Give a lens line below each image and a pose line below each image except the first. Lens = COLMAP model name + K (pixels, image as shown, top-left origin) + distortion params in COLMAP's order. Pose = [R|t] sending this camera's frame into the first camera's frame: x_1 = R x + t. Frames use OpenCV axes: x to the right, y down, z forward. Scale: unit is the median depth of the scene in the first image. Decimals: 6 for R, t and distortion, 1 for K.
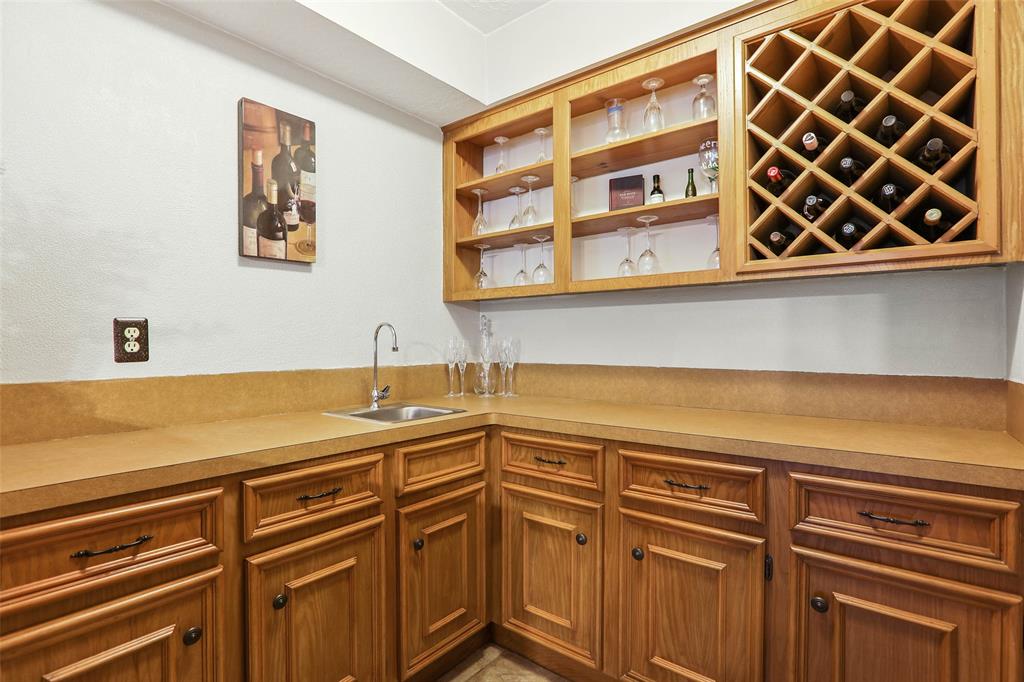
lens RADIAL K [[492.0, 0, 512.0], [0, 492.0, 341.0], [0, 0, 1]] dist [-0.047000, 0.018502]
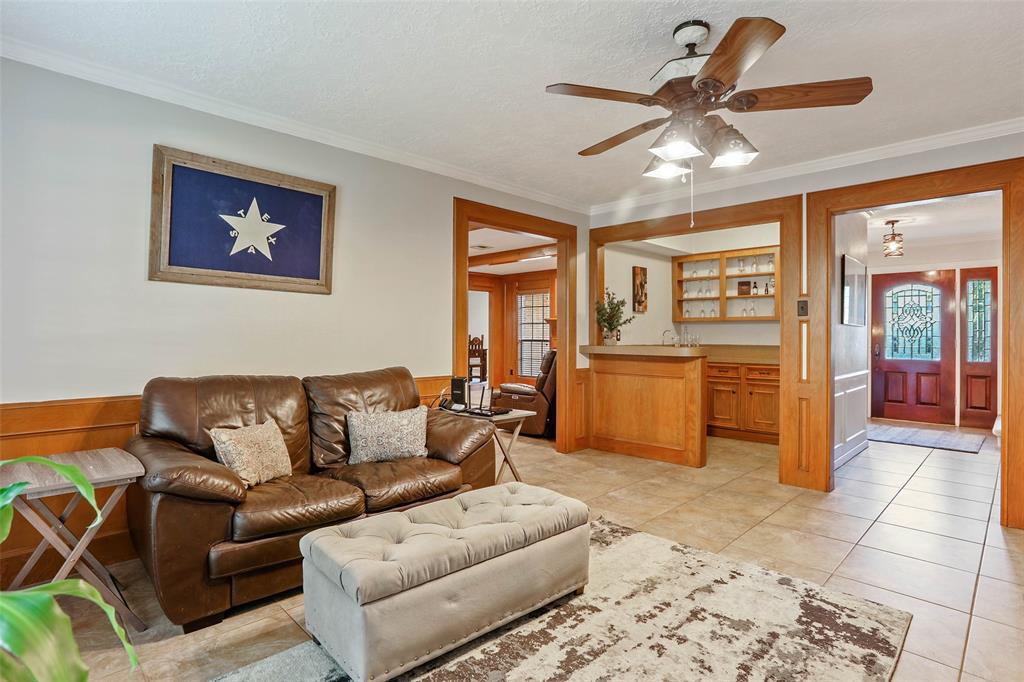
lens RADIAL K [[525.1, 0, 512.4], [0, 525.1, 335.9], [0, 0, 1]] dist [-0.014819, 0.002936]
pose [[0.994742, 0.007020, -0.102170, -1.119983], [-0.006677, 0.999971, 0.003696, -0.005189], [0.102193, -0.002995, 0.994760, -3.082497]]
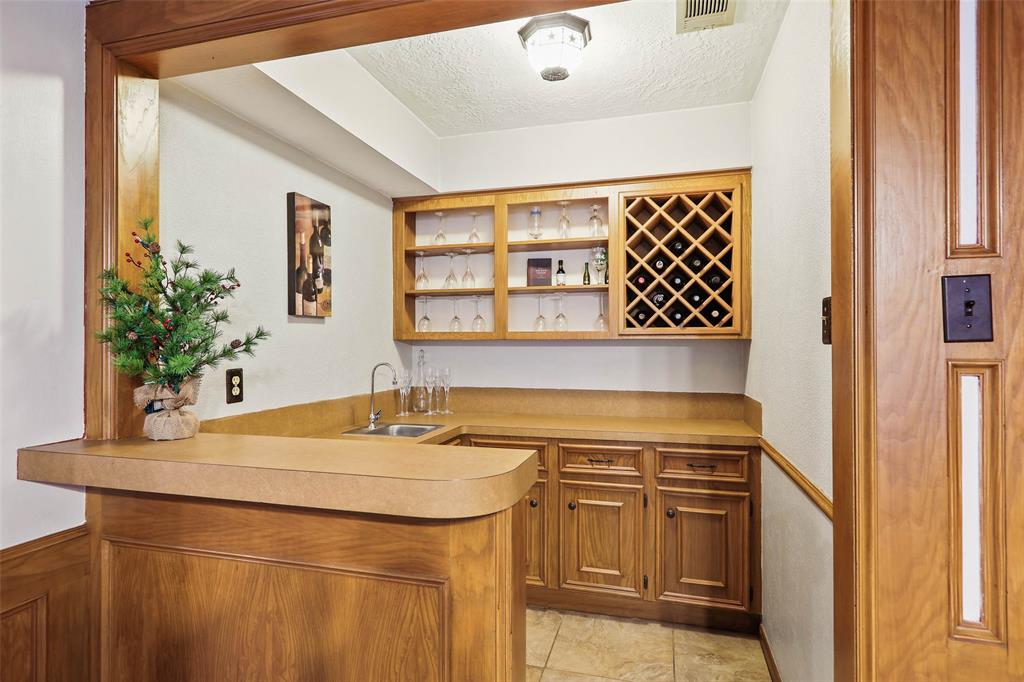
lens RADIAL K [[543.2, 0, 512.0], [0, 543.2, 341.0], [0, 0, 1]] dist [-0.000056, 0.000196]
pose [[0.917662, 0.004425, 0.397338, -0.635653], [-0.002191, 0.999979, -0.006076, -0.106508], [-0.397356, 0.004705, 0.917652, -0.589874]]
